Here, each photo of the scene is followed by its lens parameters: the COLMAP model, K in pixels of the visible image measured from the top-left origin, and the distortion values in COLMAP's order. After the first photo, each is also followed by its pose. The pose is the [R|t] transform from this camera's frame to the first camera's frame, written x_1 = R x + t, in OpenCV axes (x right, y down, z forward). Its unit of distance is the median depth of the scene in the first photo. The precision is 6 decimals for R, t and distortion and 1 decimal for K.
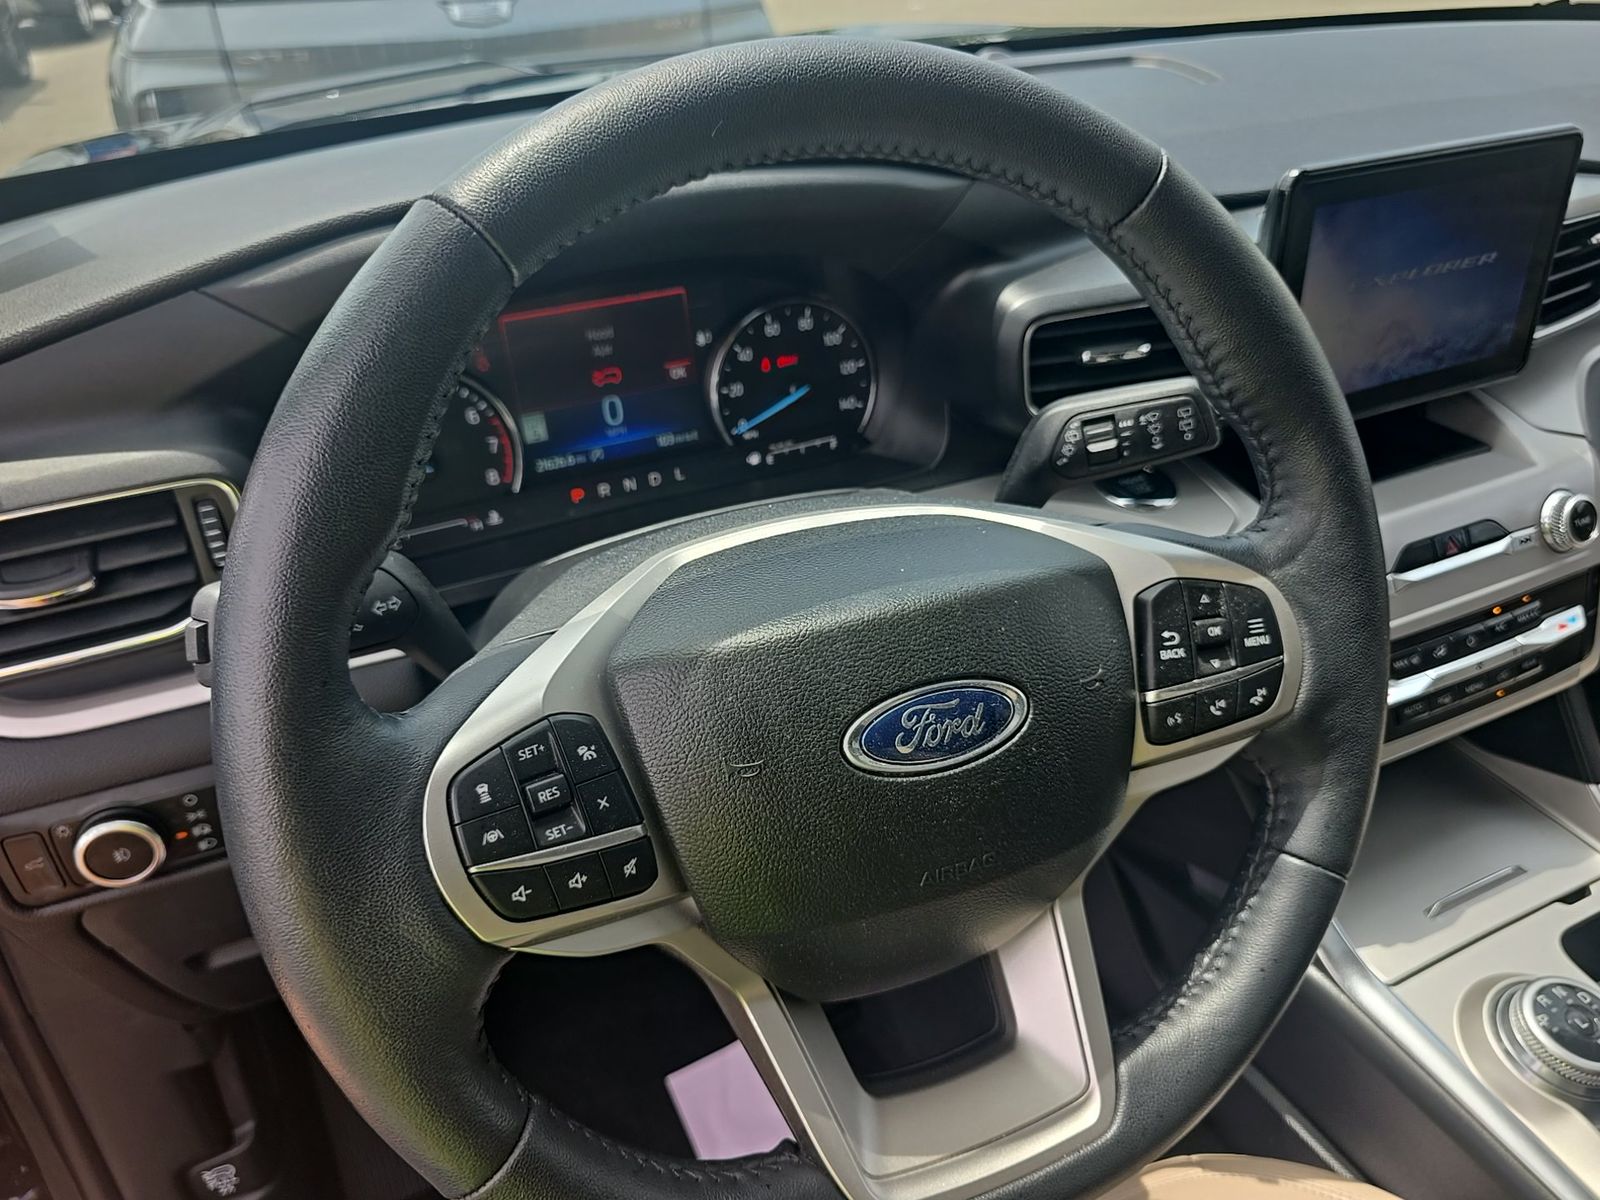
lens RADIAL K [[1113.4, 0, 794.7], [0, 1113.4, 642.5], [0, 0, 1]] dist [0.060854, -0.069183]
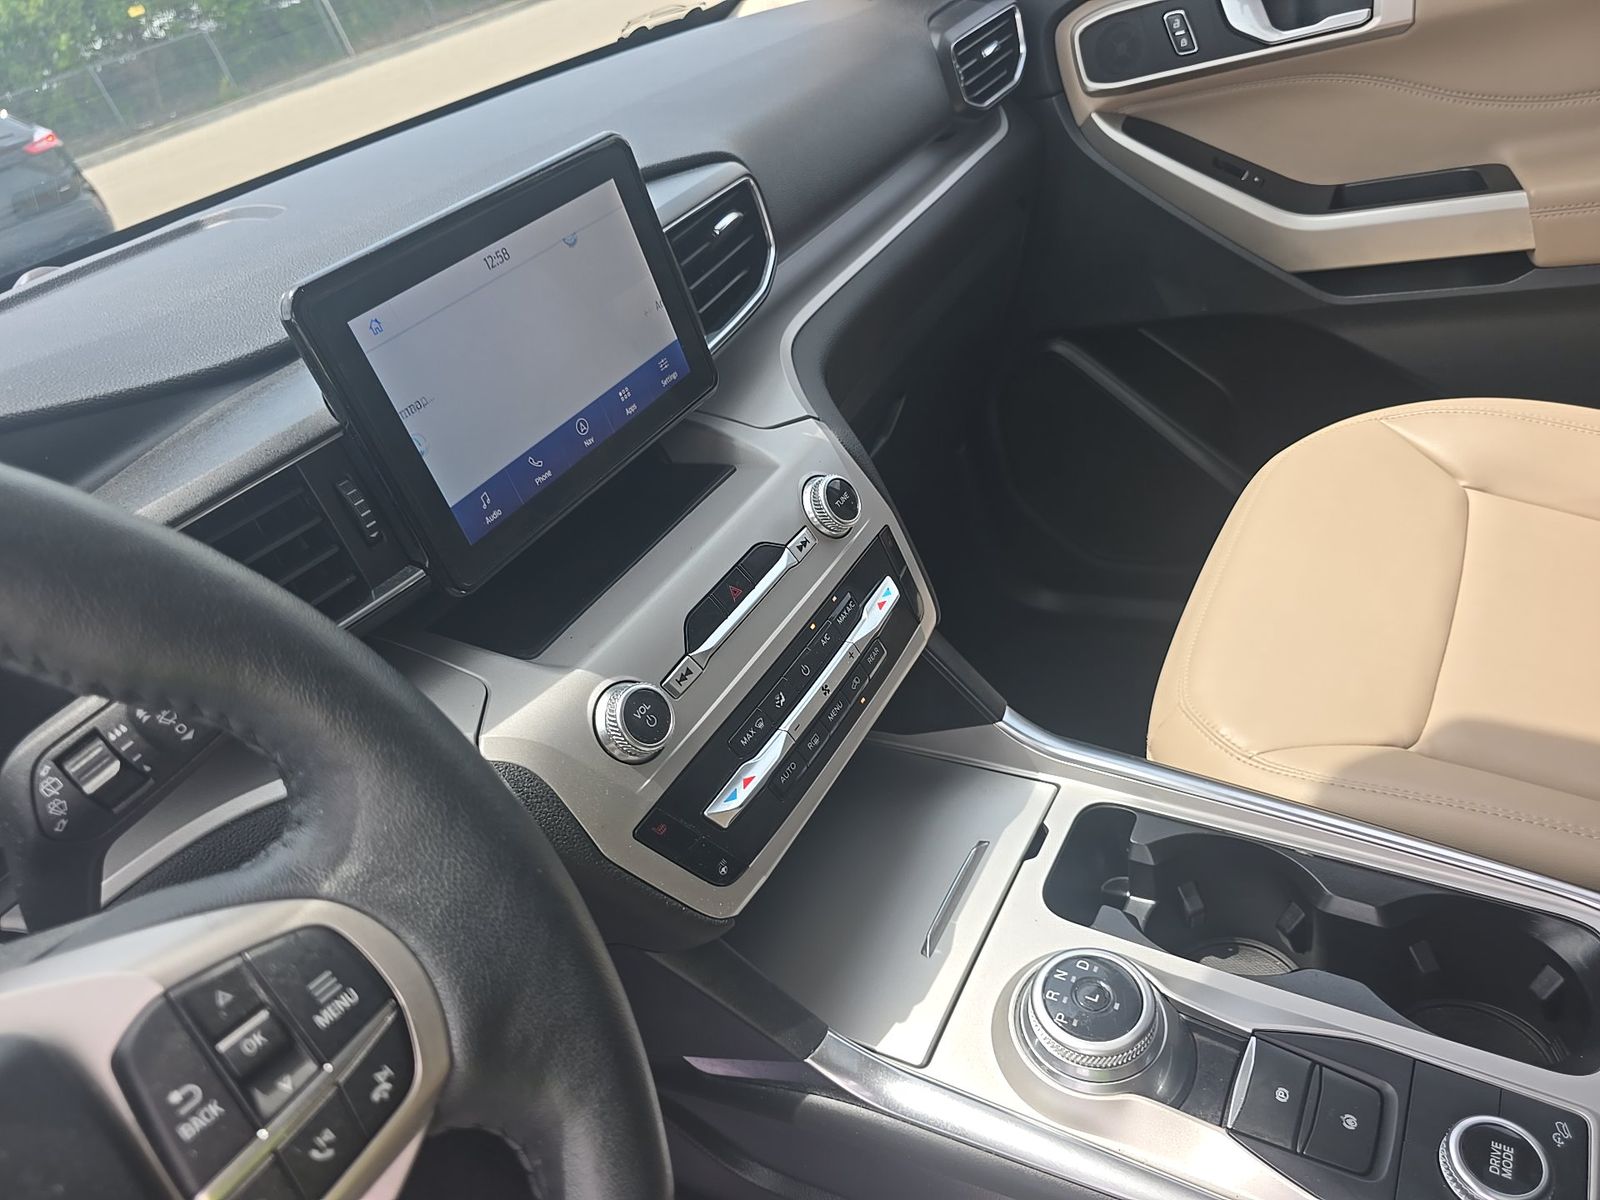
lens RADIAL K [[1113.4, 0, 794.7], [0, 1113.4, 642.5], [0, 0, 1]] dist [0.060854, -0.069183]
pose [[0.801595, -0.470005, 0.369513, 0.522945], [0.504147, 0.863604, 0.004807, -0.056519], [-0.321373, 0.182435, 0.929213, 0.319600]]
